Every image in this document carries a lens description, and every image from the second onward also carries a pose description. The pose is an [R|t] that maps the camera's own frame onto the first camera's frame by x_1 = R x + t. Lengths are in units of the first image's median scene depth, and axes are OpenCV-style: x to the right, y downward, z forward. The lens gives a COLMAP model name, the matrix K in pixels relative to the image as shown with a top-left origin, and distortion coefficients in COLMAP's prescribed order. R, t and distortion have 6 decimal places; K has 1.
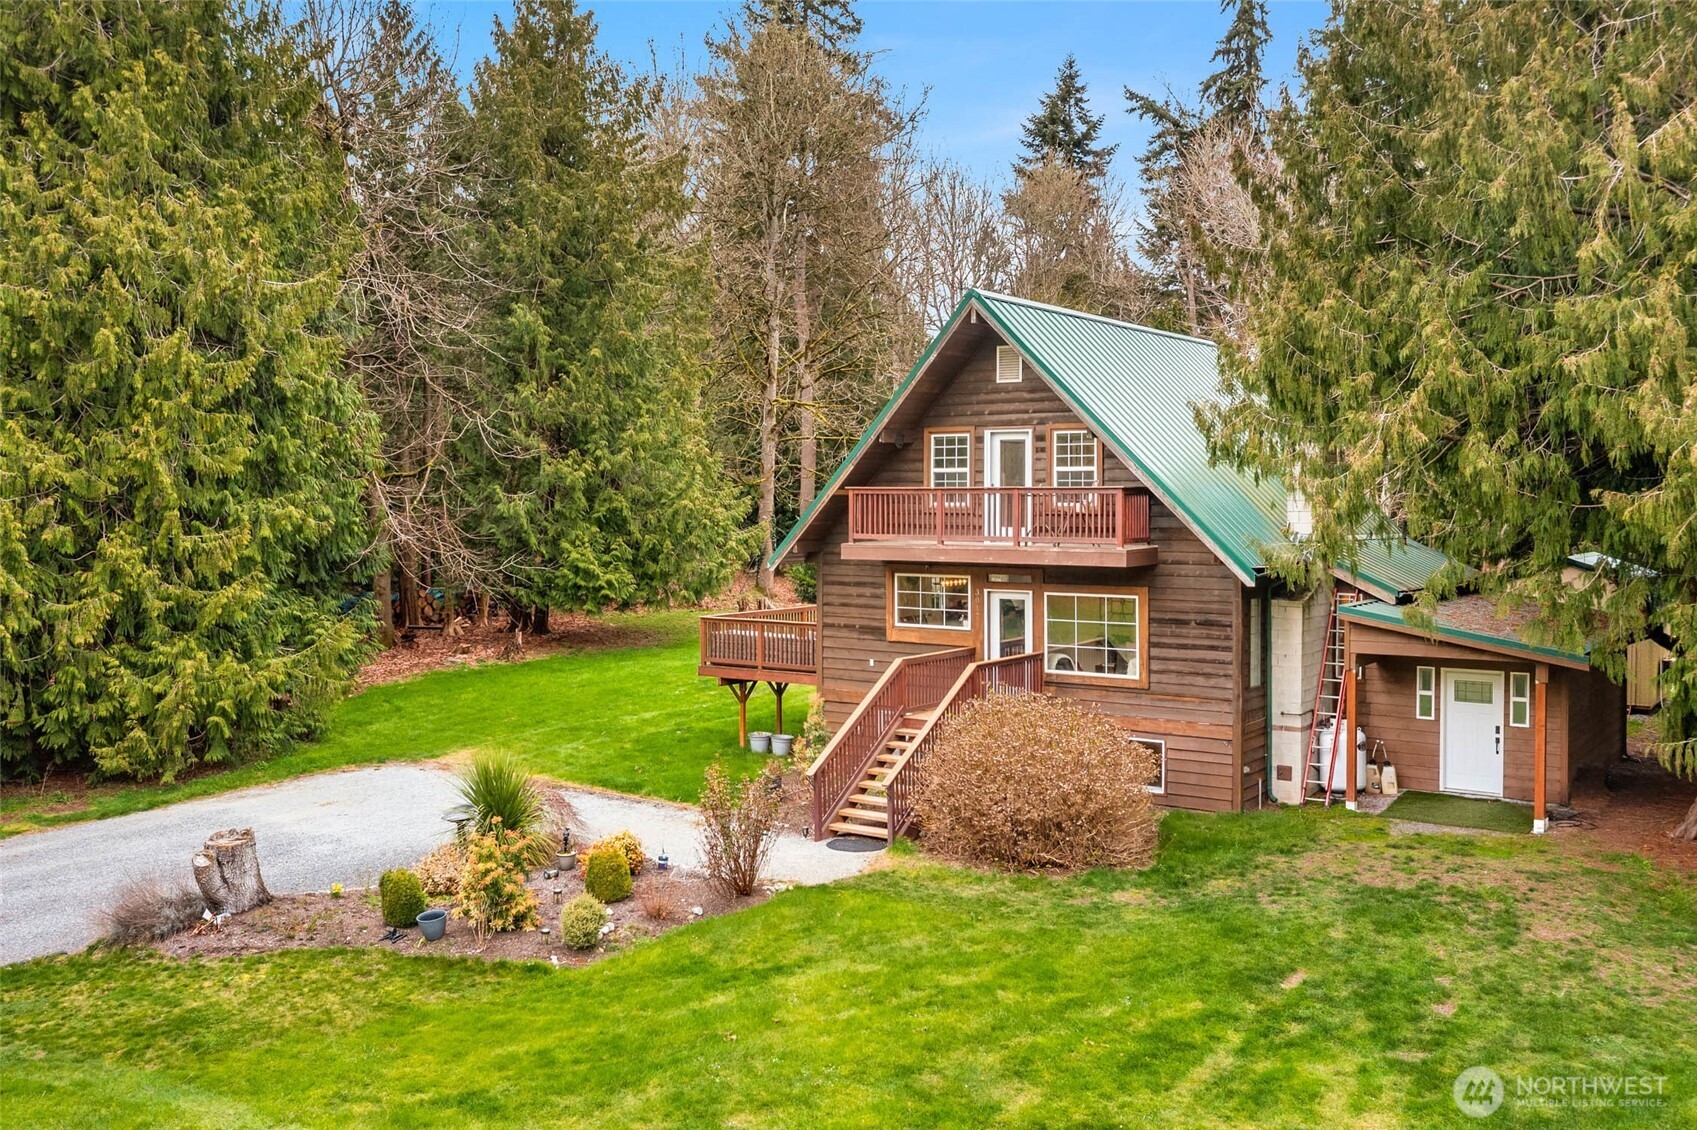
lens RADIAL K [[1453.6, 0, 848.3], [0, 1453.6, 588.4], [0, 0, 1]] dist [-0.007299, -0.007457]
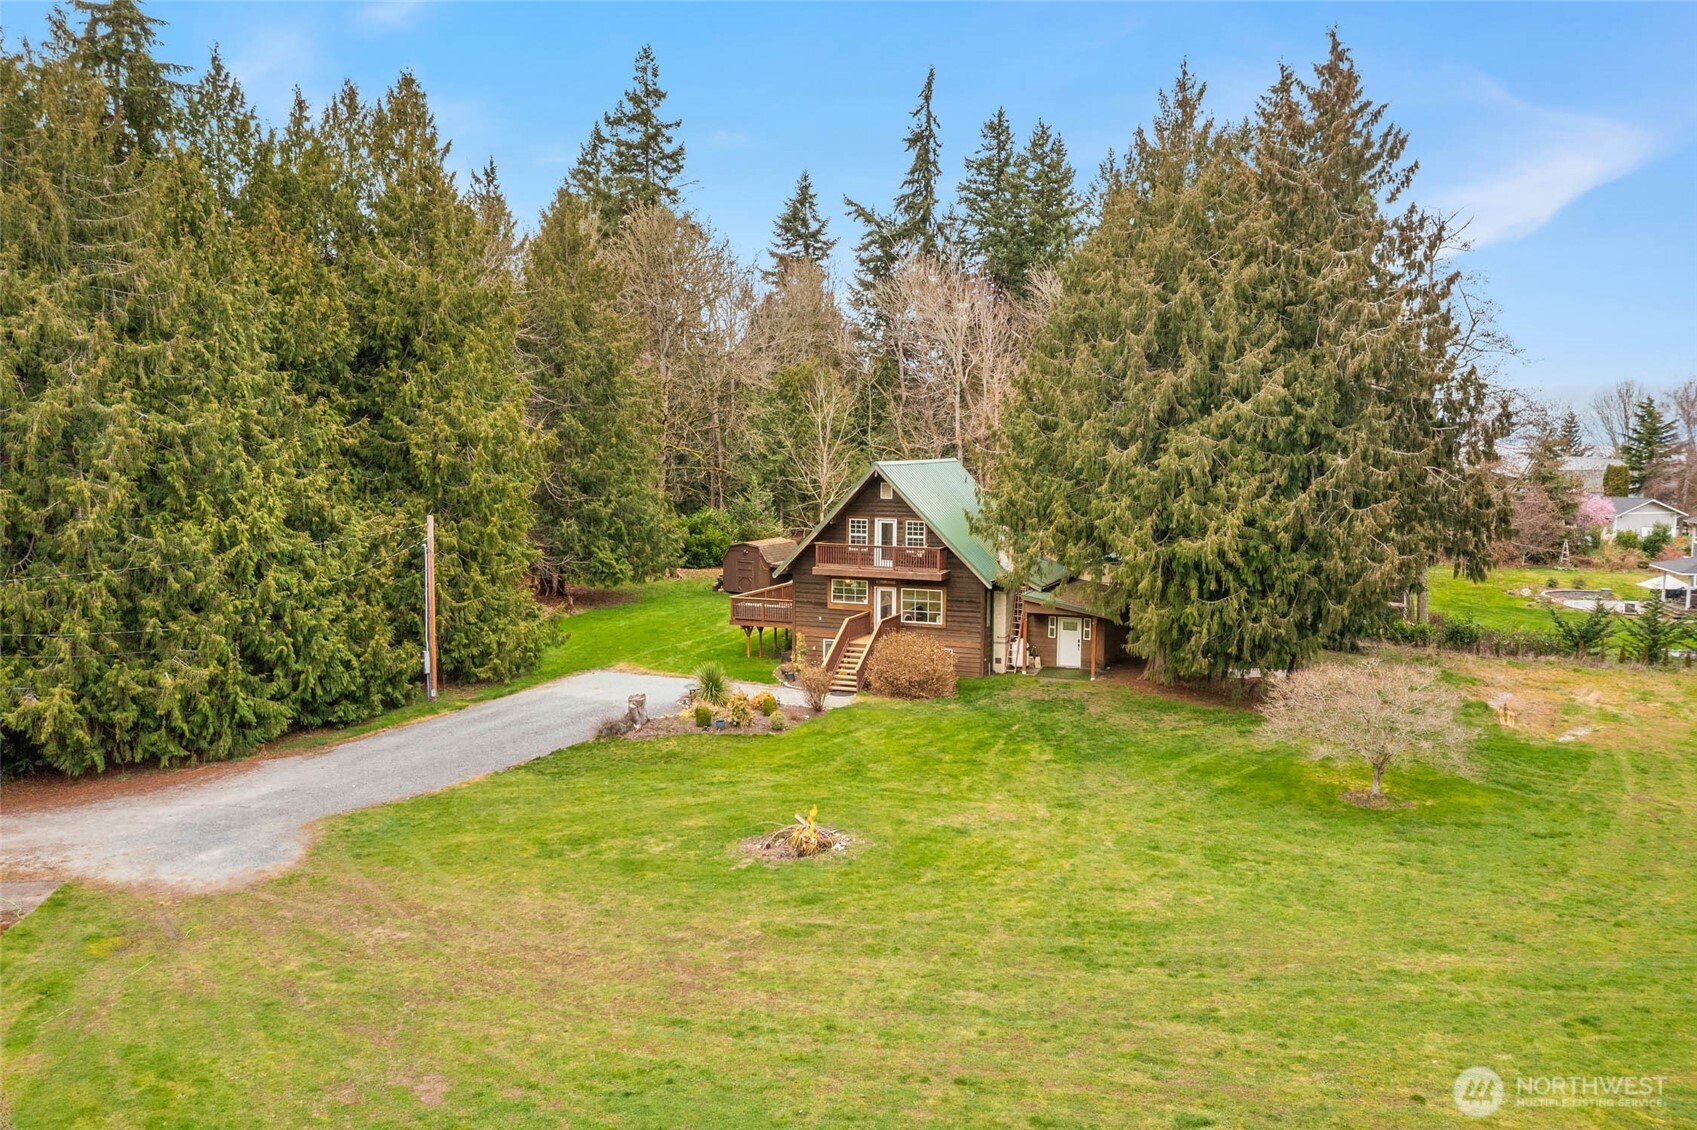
lens RADIAL K [[1453.6, 0, 848.3], [0, 1453.6, 588.4], [0, 0, 1]] dist [-0.007299, -0.007457]
pose [[0.965794, -0.020024, 0.258537, -0.580686], [0.003578, 0.997948, 0.063927, -0.153953], [-0.259286, -0.060815, 0.963884, -1.304048]]
